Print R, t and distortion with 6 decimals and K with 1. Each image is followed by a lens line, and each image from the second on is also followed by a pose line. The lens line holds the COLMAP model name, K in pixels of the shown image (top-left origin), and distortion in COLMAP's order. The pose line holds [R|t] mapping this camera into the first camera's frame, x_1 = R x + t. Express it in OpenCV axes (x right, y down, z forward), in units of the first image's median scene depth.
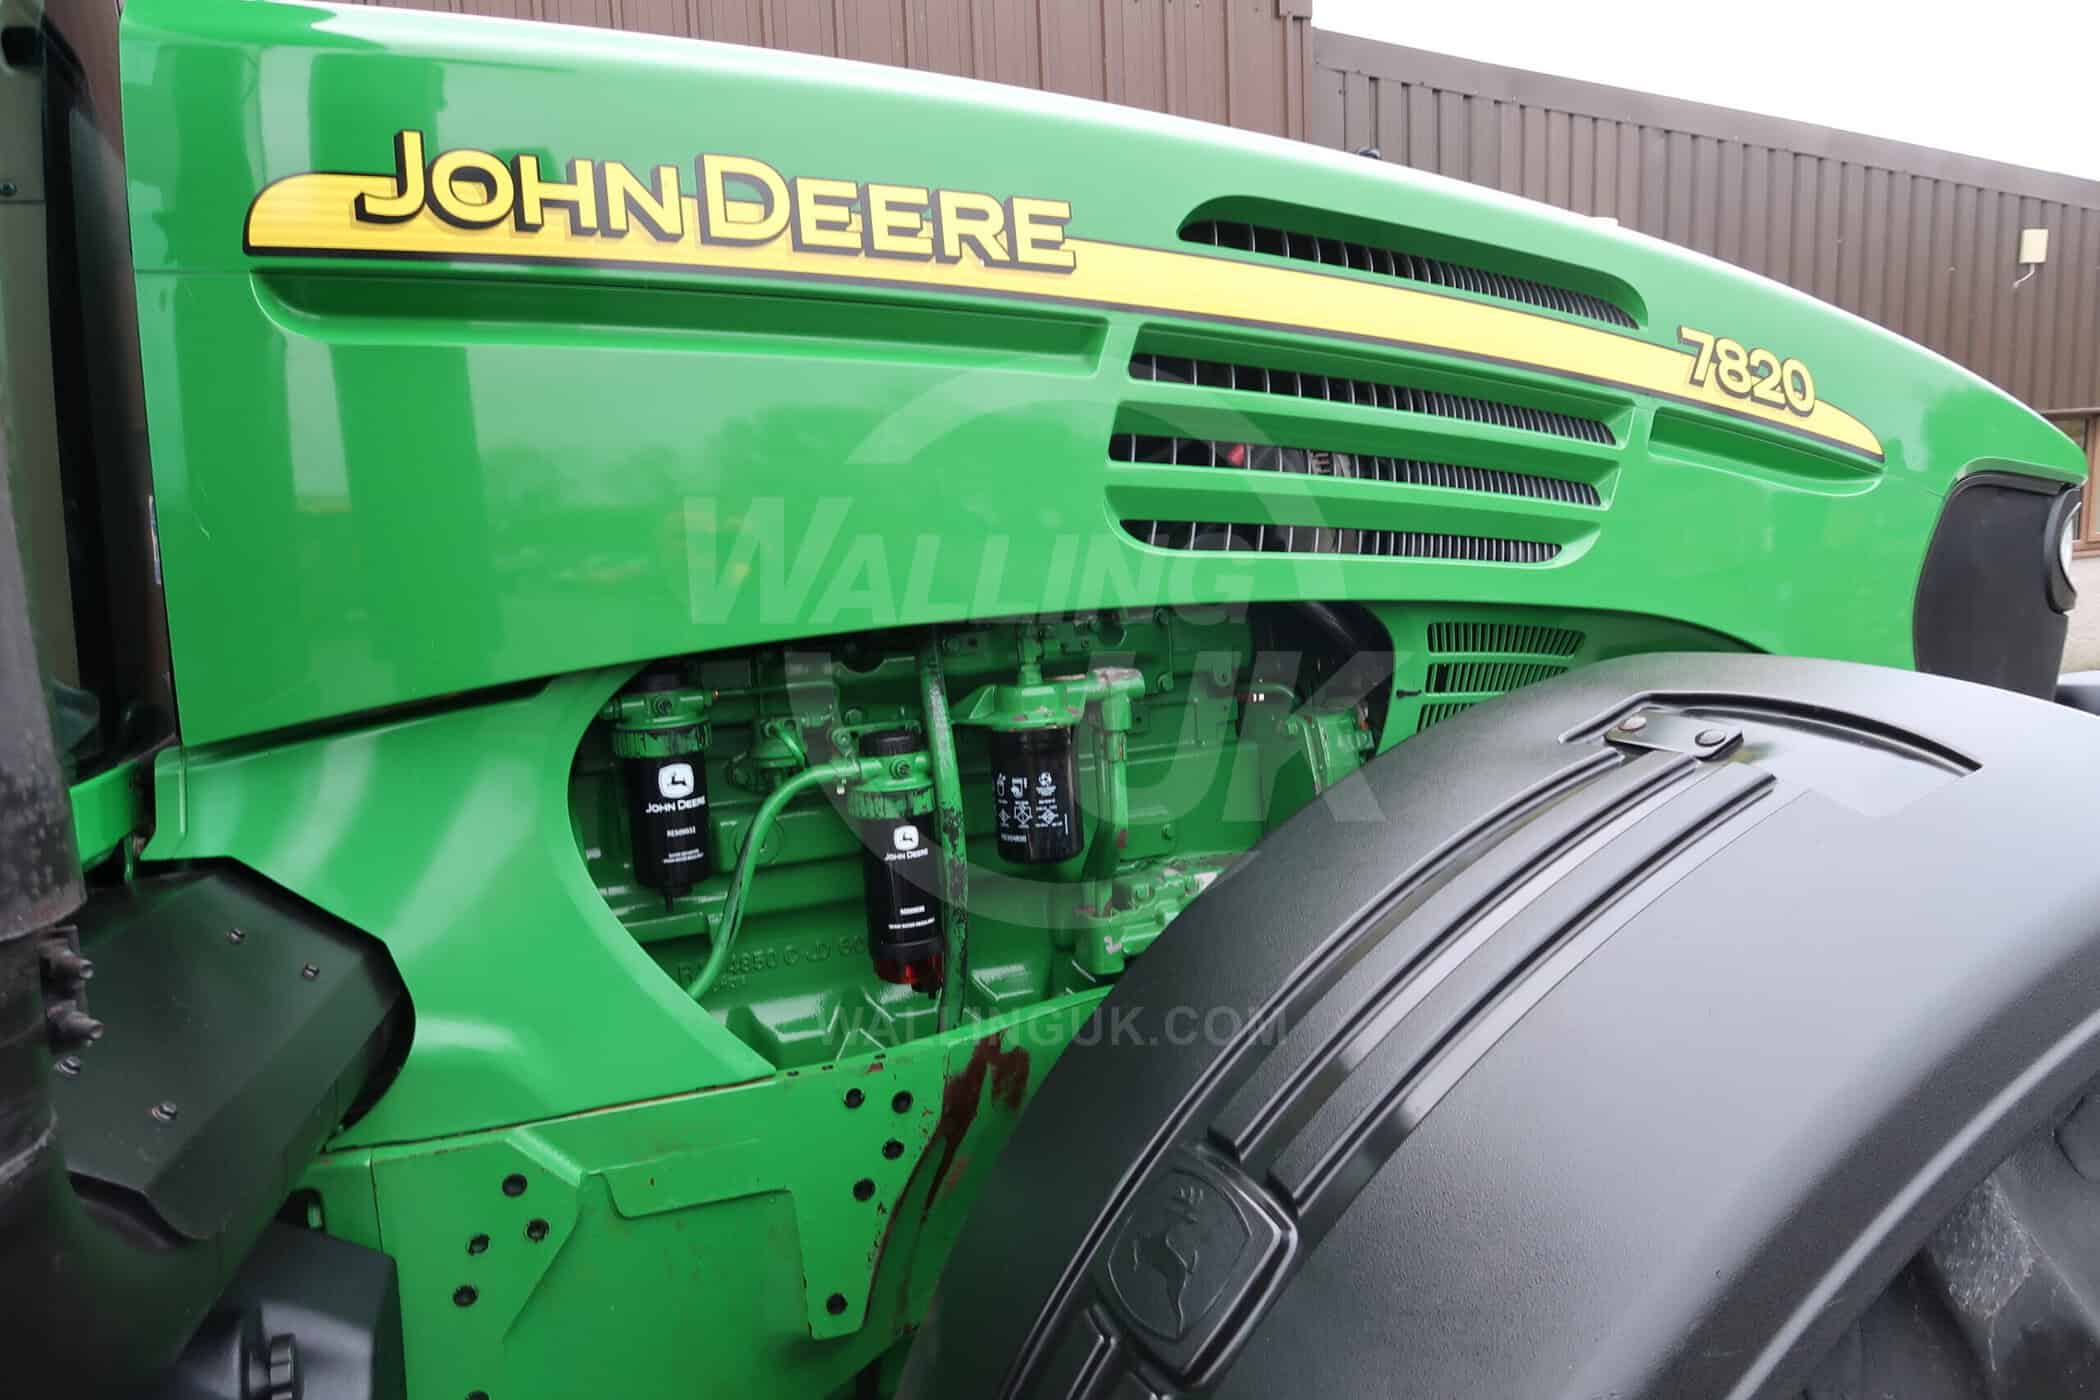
lens RADIAL K [[1453.0, 0, 1033.3], [0, 1453.0, 700.0], [0, 0, 1]] dist [-0.015667, -0.001599]
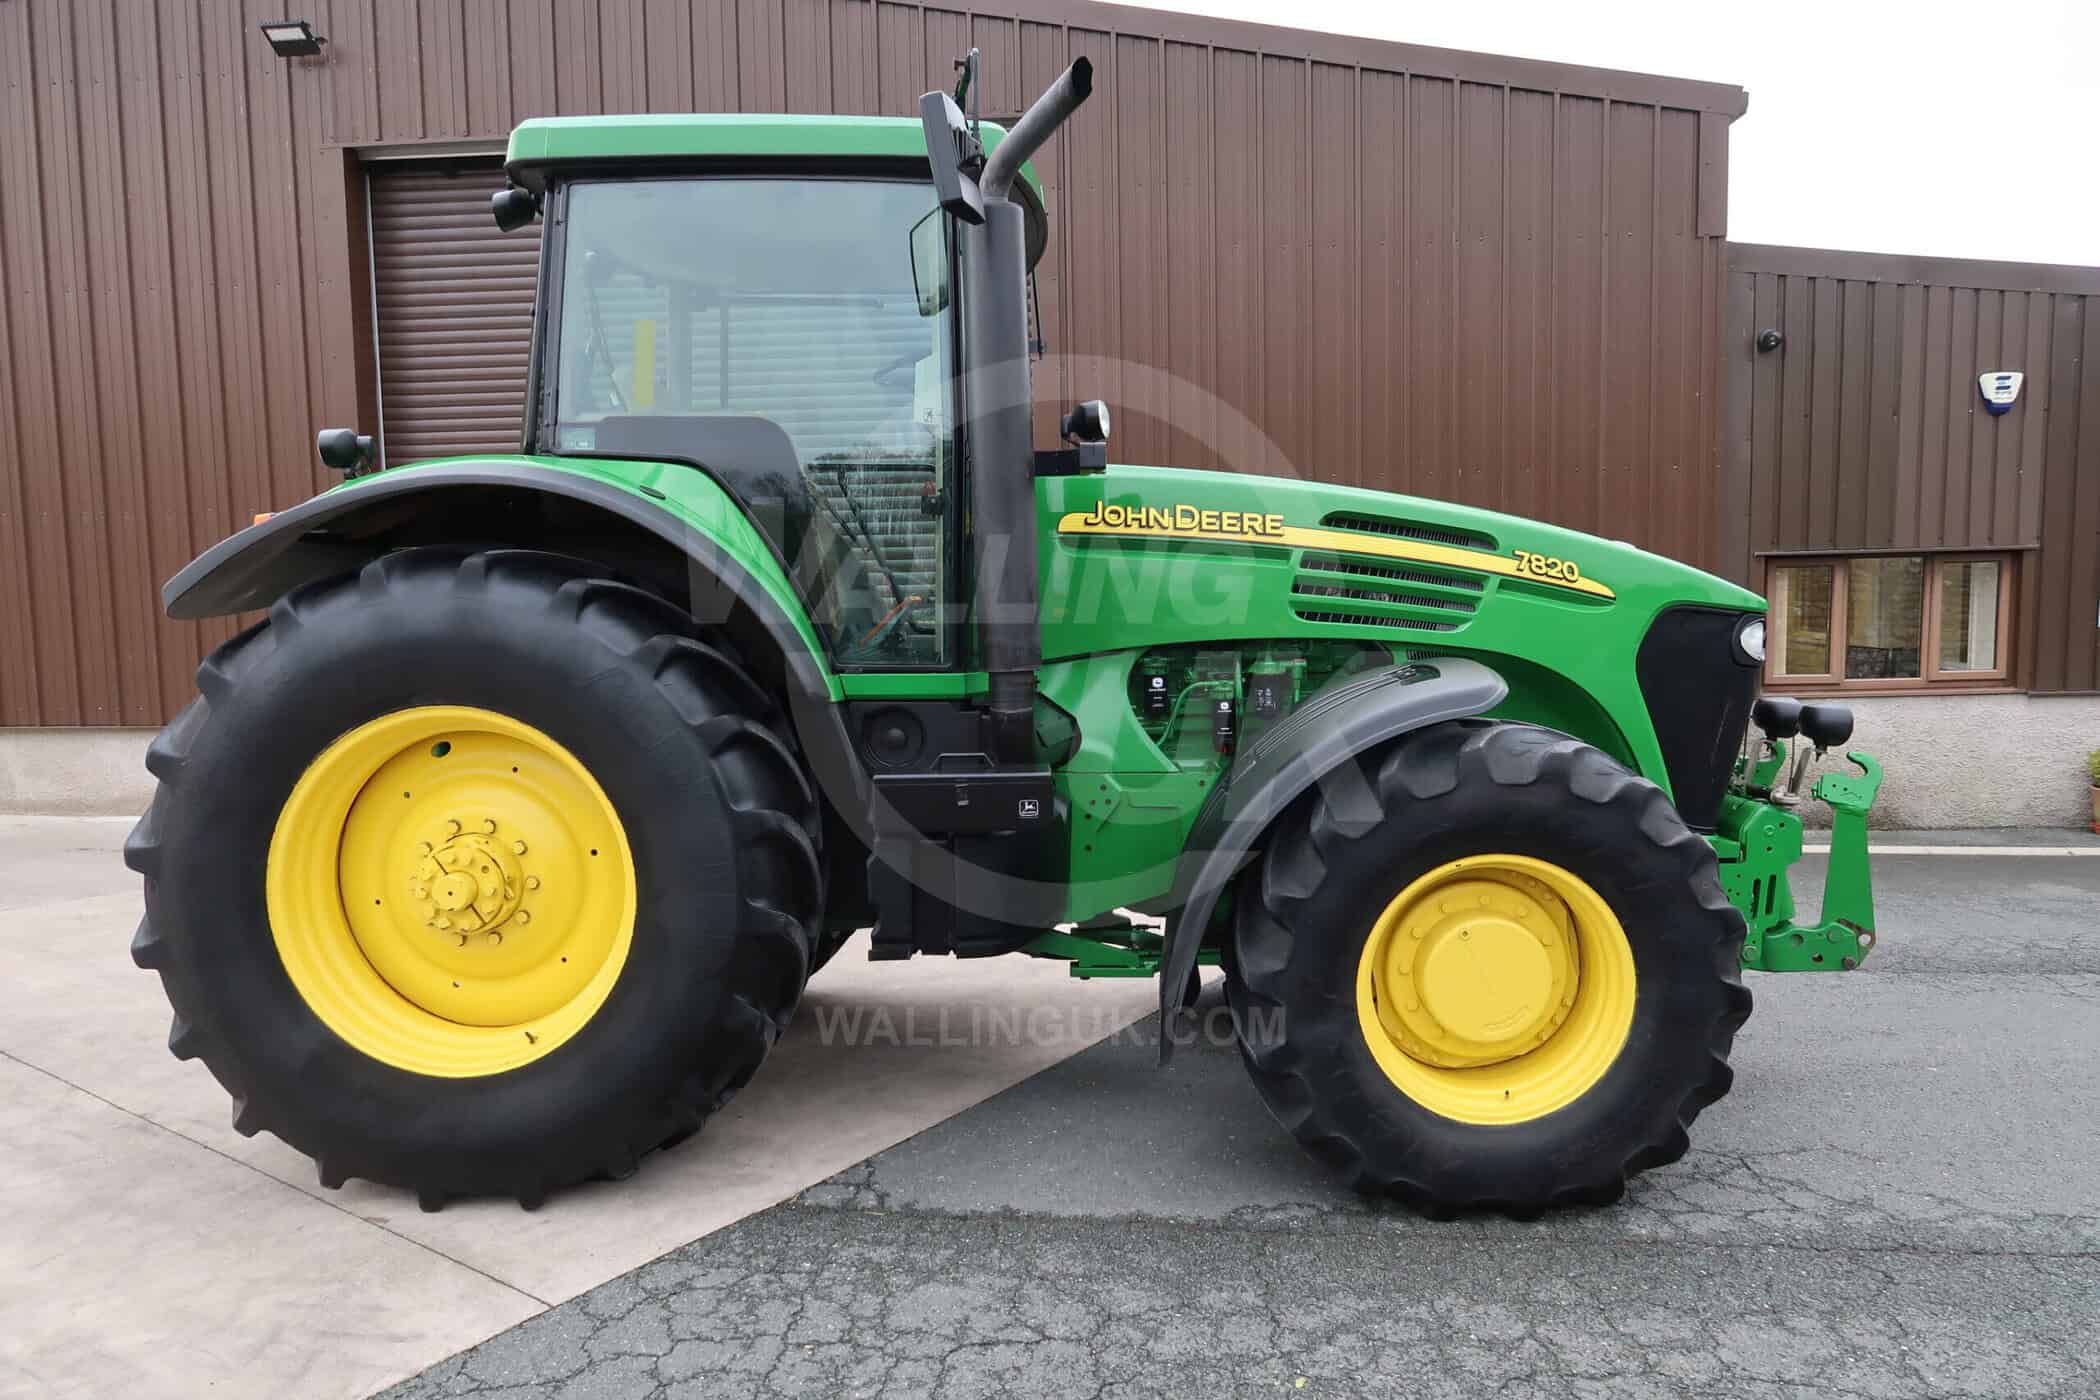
lens RADIAL K [[1453.0, 0, 1054.8], [0, 1453.0, 692.0], [0, 0, 1]] dist [-0.015667, -0.001599]
pose [[0.924215, 0.059401, -0.377224, 0.792503], [-0.080974, 0.995849, -0.041576, 0.232321], [0.373188, 0.068971, 0.925189, -2.169829]]
